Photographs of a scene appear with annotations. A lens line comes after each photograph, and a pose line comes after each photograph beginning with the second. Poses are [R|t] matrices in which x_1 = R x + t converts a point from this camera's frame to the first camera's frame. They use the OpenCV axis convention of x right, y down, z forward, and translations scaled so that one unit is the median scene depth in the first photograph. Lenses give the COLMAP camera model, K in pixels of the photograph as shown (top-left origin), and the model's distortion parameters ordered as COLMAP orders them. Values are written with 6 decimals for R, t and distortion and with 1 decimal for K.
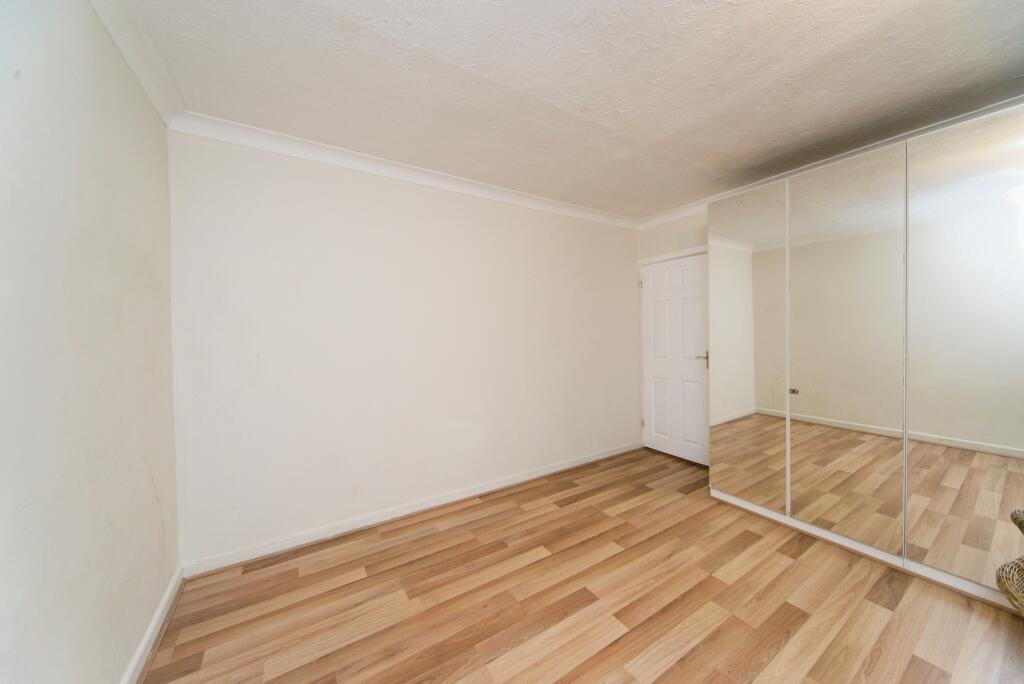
lens RADIAL K [[347.3, 0, 512.0], [0, 347.3, 342.0], [0, 0, 1]] dist [-0.001623, -0.000106]
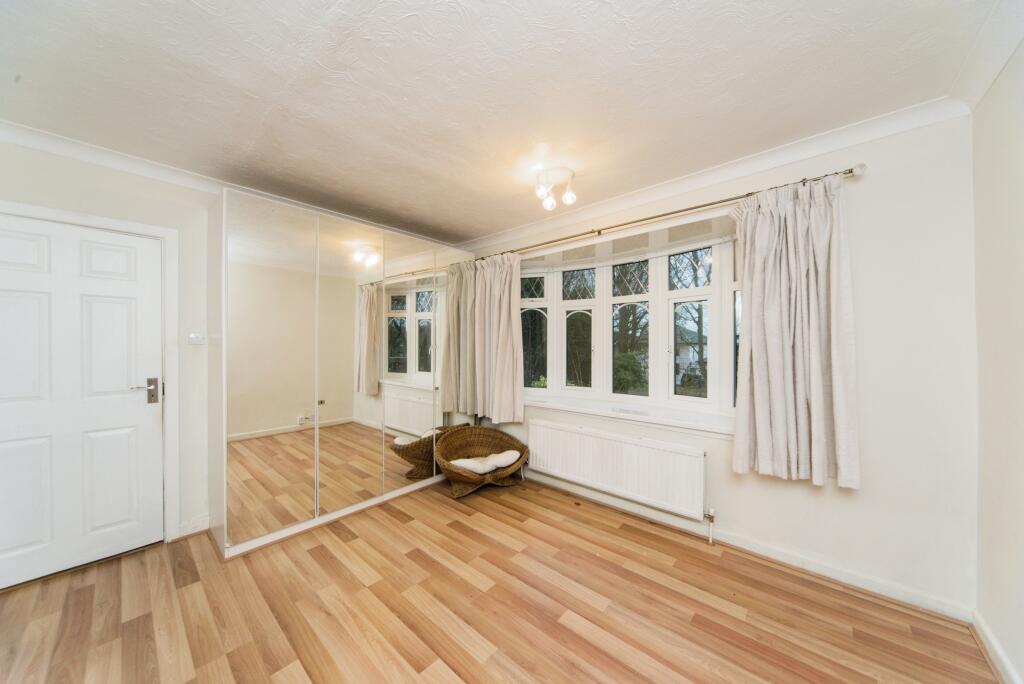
lens RADIAL K [[347.3, 0, 512.0], [0, 347.3, 342.0], [0, 0, 1]] dist [-0.001623, -0.000106]
pose [[-0.277520, 0.022776, 0.960450, -0.455803], [0.033098, 0.999352, -0.014135, -0.016330], [-0.960149, 0.027866, -0.278095, 0.724600]]
